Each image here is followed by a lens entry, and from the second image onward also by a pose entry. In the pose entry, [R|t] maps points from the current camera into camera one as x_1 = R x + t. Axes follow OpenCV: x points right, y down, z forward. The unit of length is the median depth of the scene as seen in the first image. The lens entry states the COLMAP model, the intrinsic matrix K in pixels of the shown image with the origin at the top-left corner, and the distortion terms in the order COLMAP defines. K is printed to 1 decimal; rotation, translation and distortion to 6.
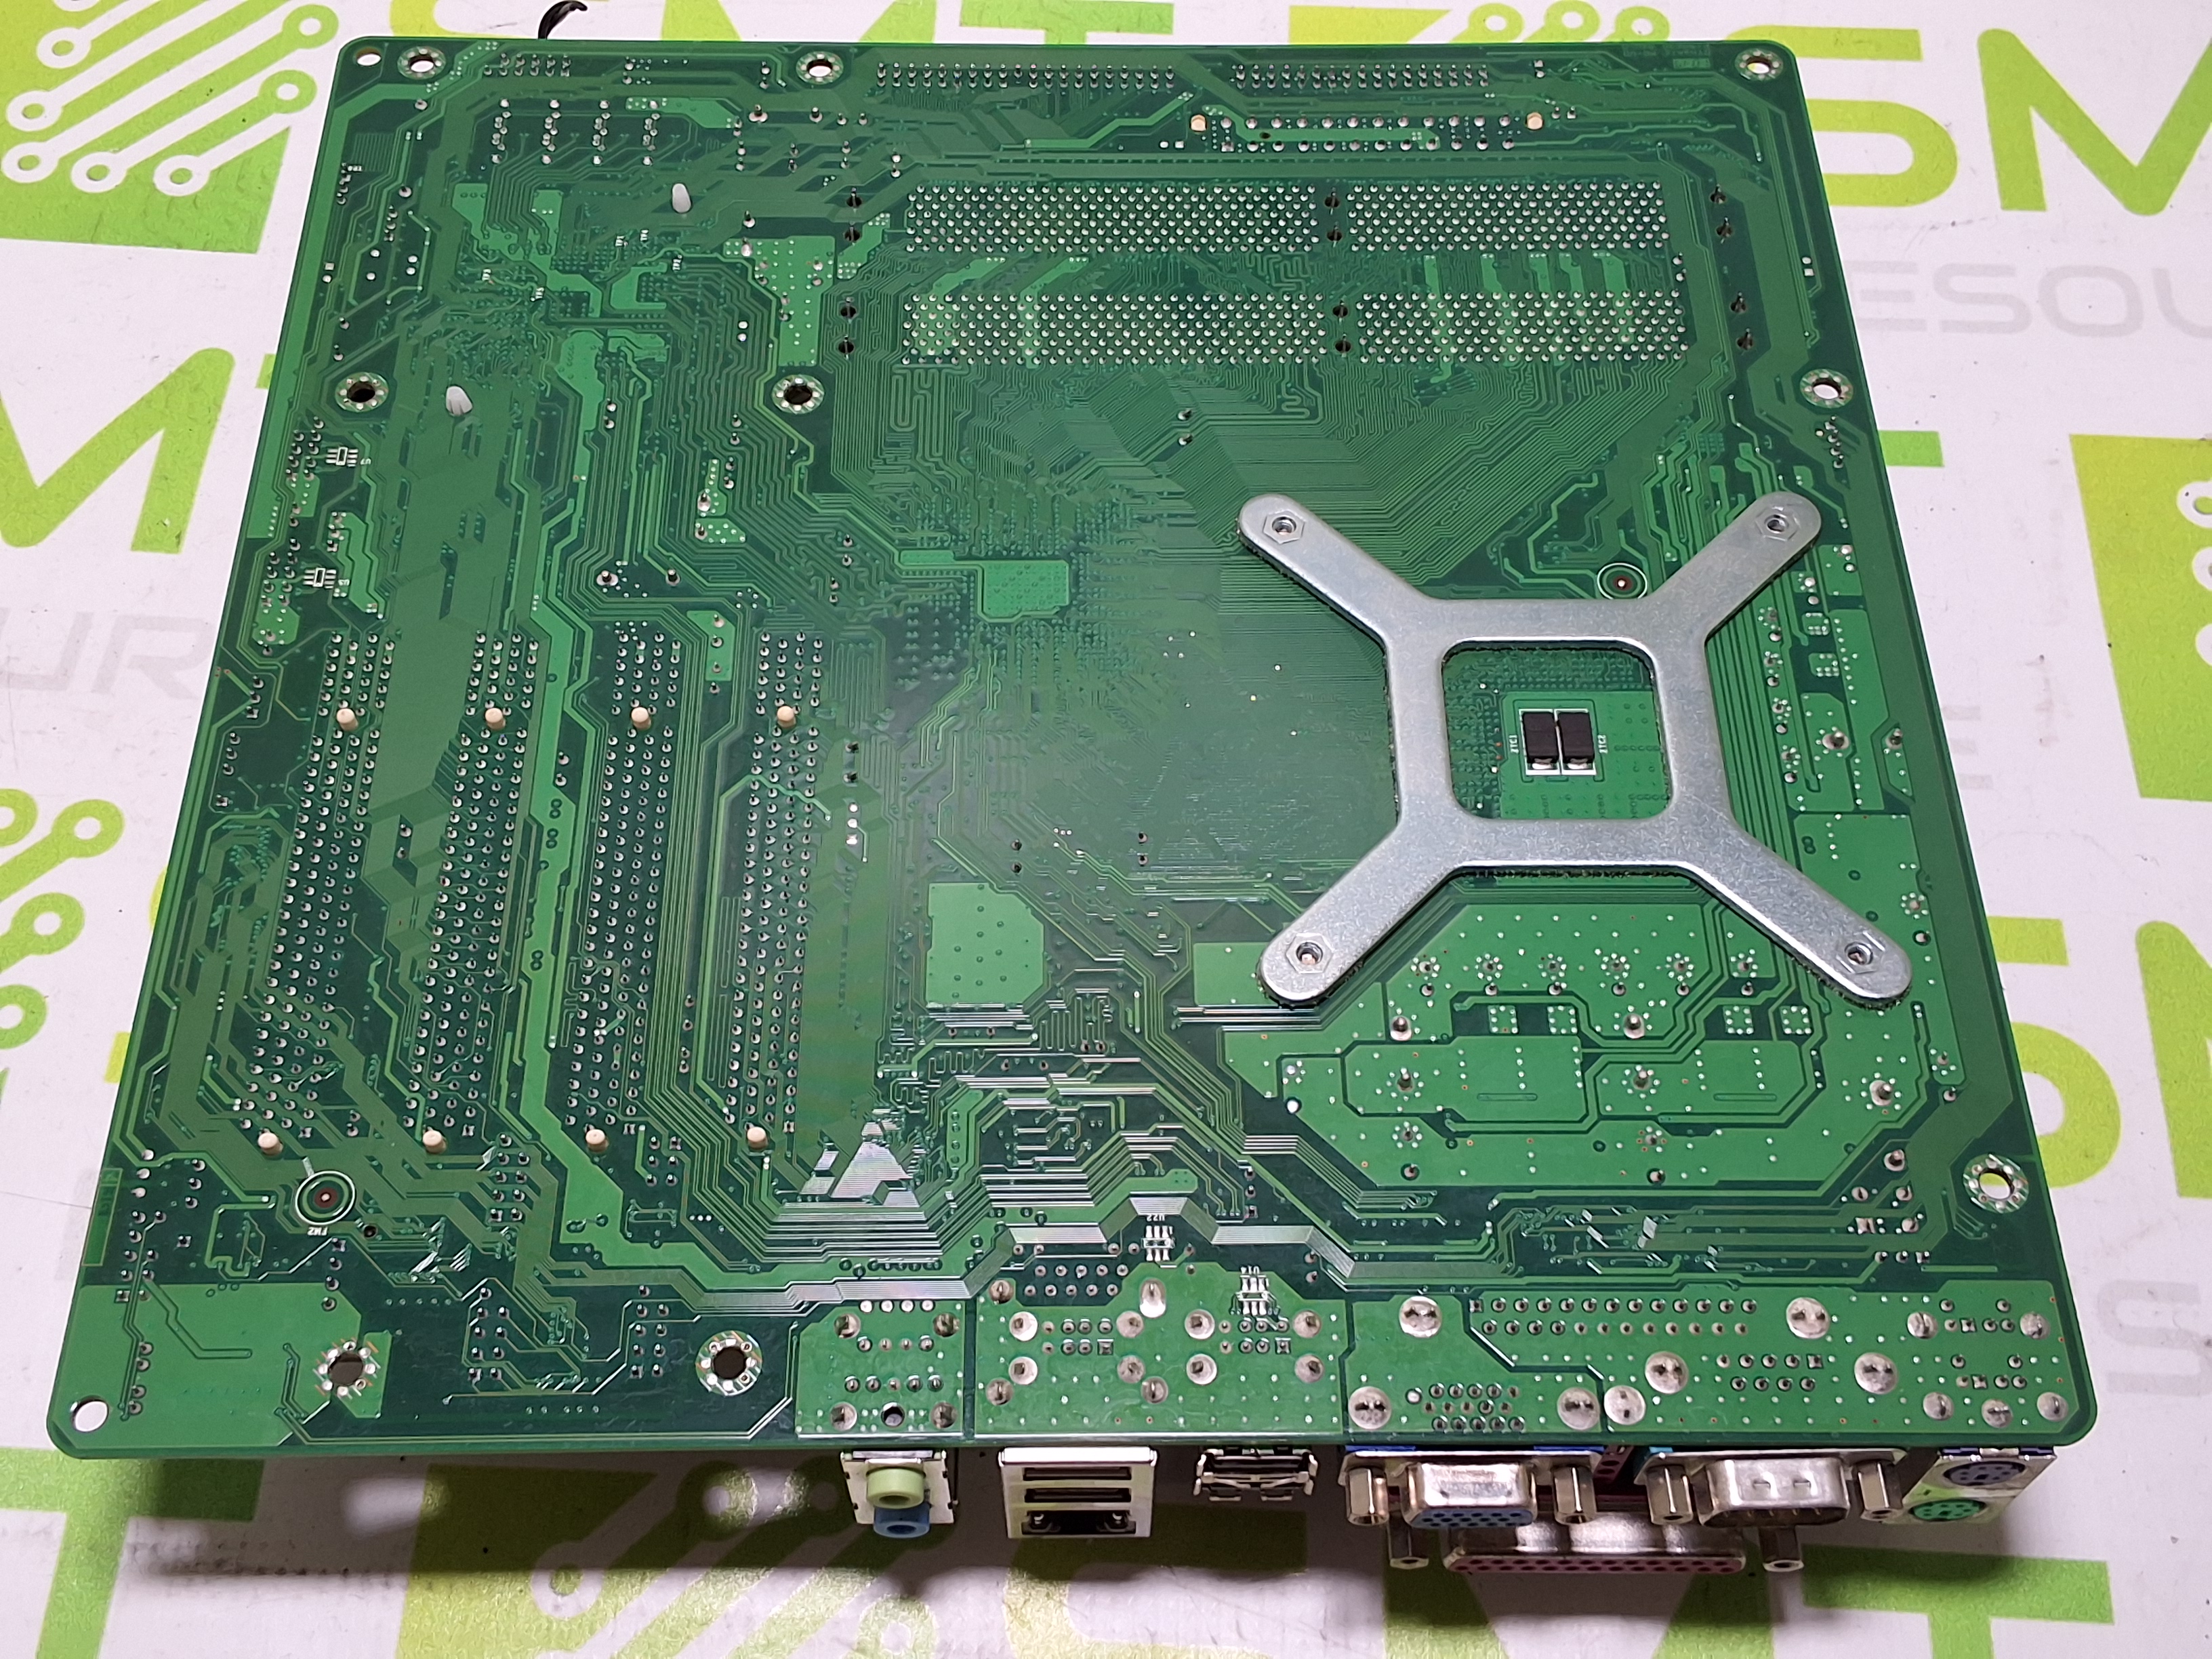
lens RADIAL K [[3599.9, 0, 1106.0], [0, 3599.9, 829.5], [0, 0, 1]] dist [0.113378, 0.046701]
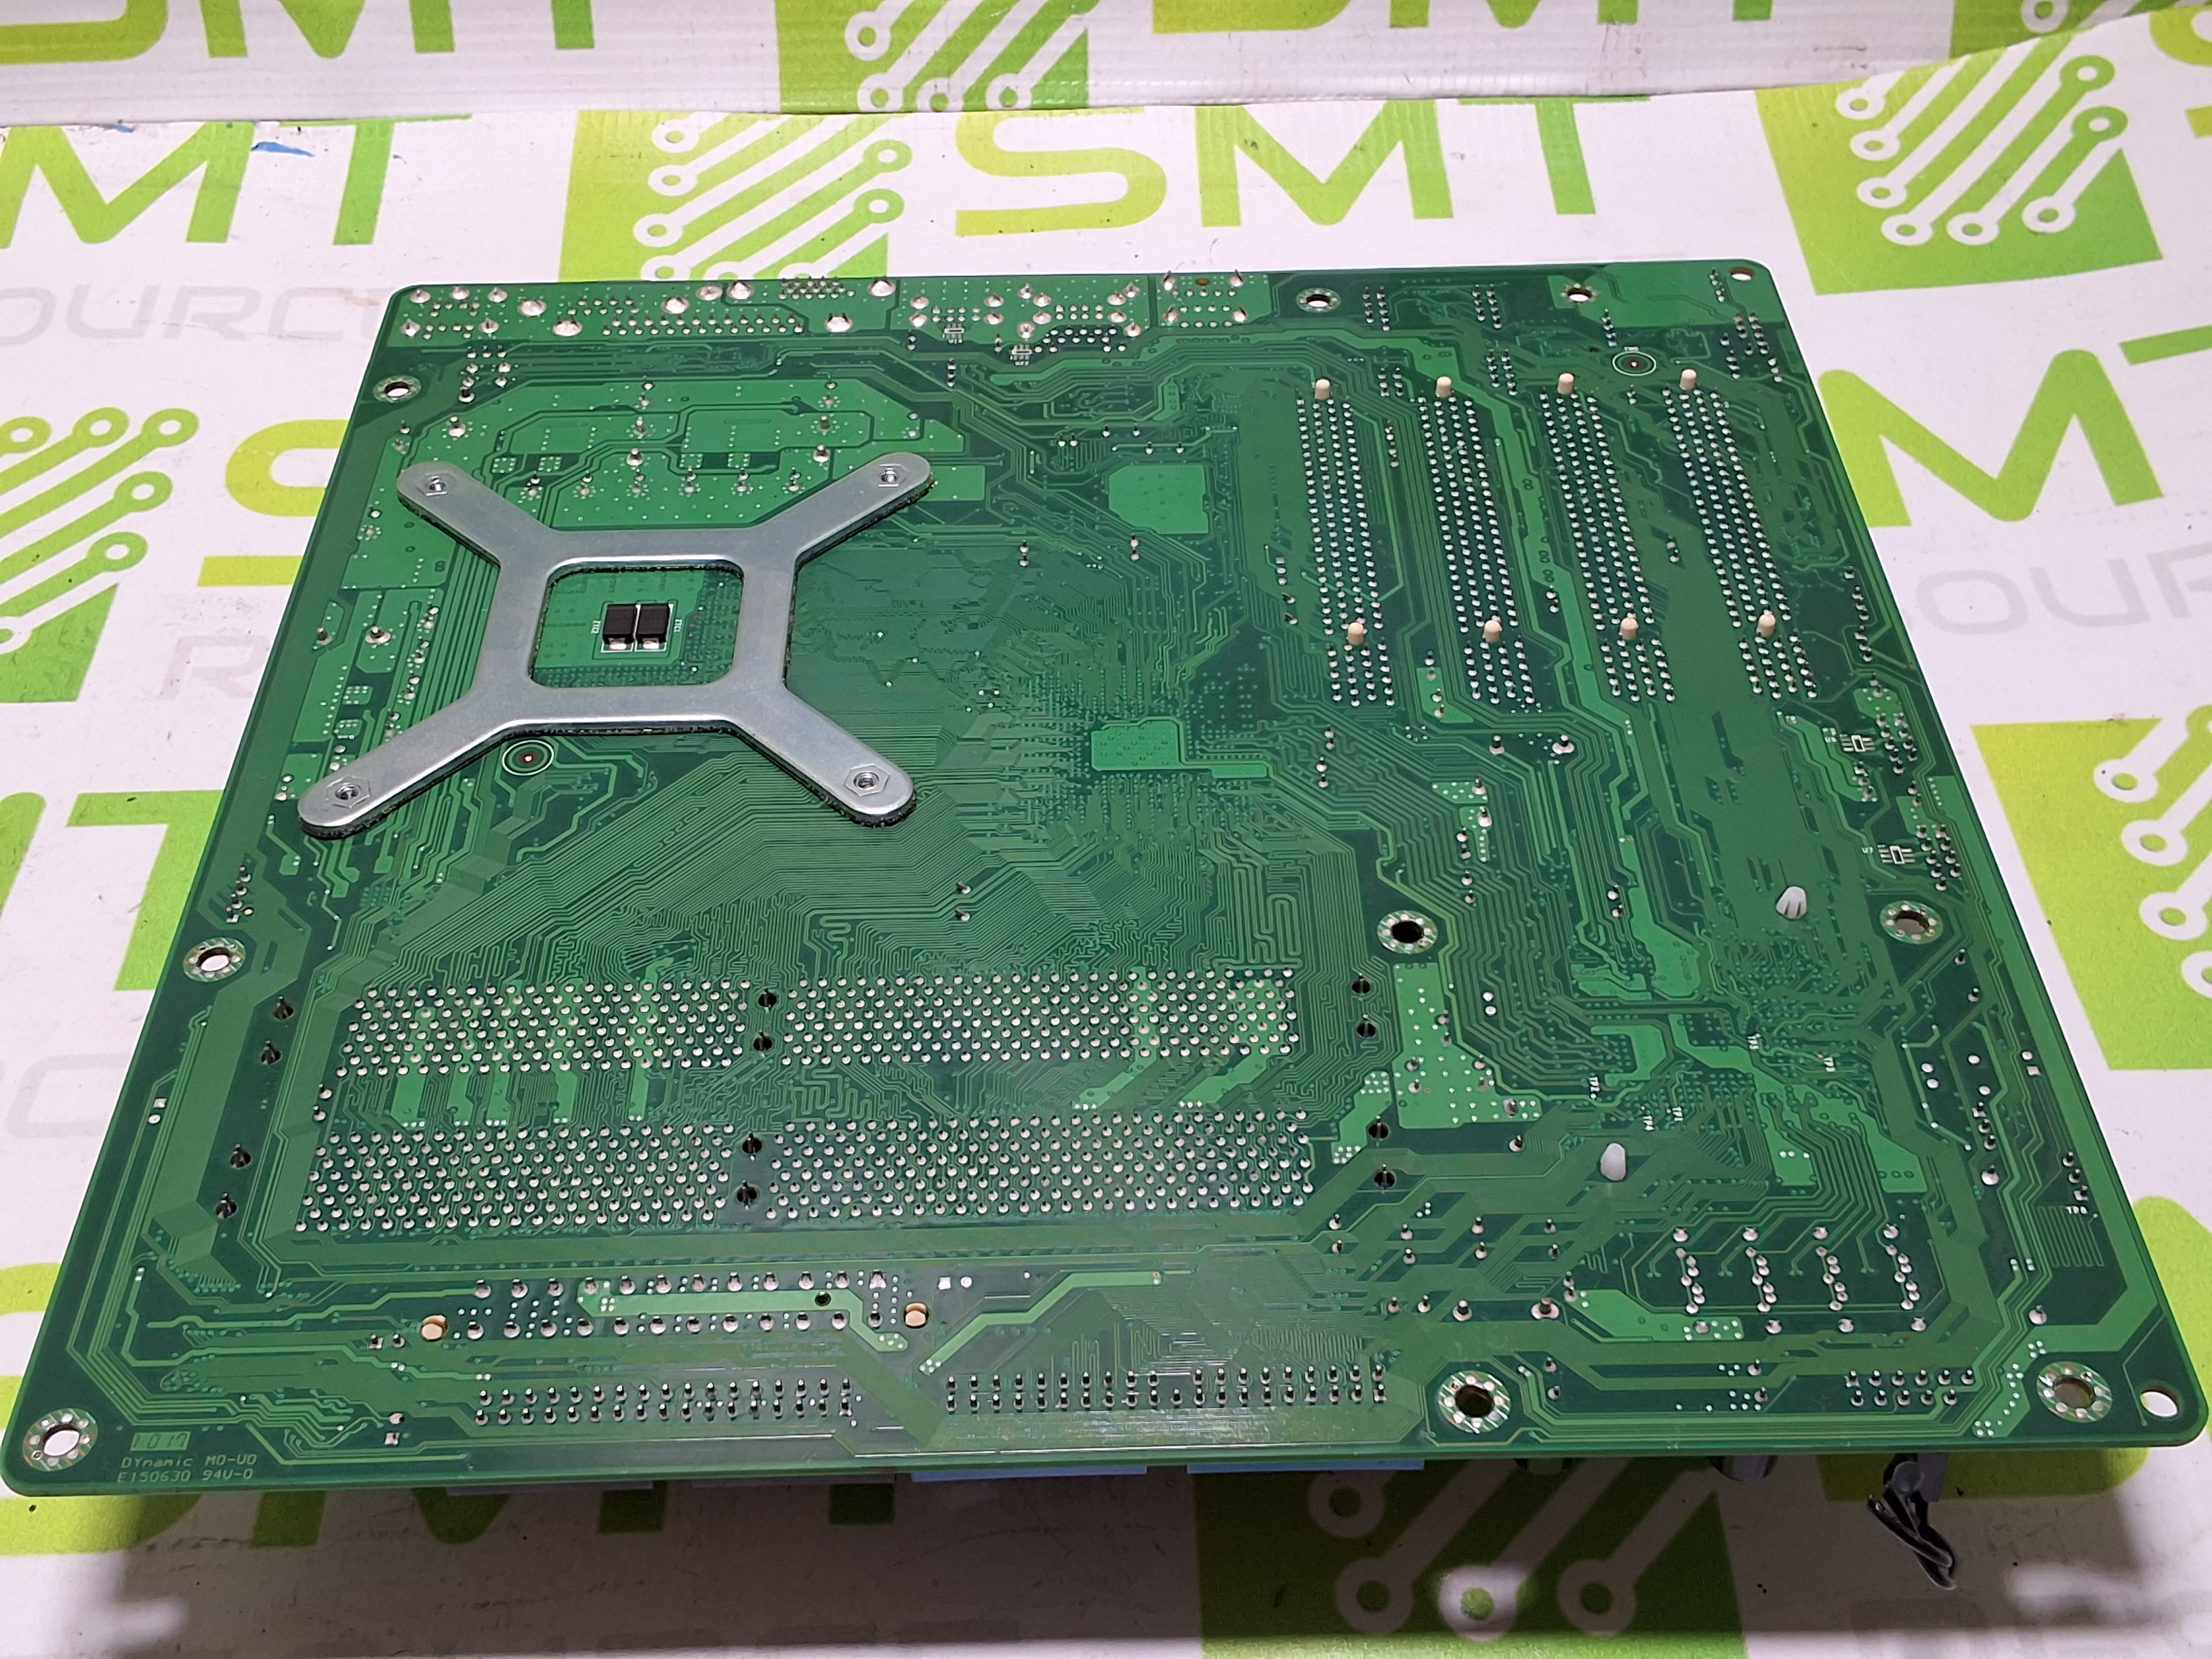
lens RADIAL K [[3599.9, 0, 1106.0], [0, 3599.9, 829.5], [0, 0, 1]] dist [0.113378, 0.046701]
pose [[-0.999876, 0.015021, 0.004767, -0.018356], [0.006709, 0.132017, 0.991225, -1.025351], [0.014260, 0.991134, -0.132101, 1.137784]]
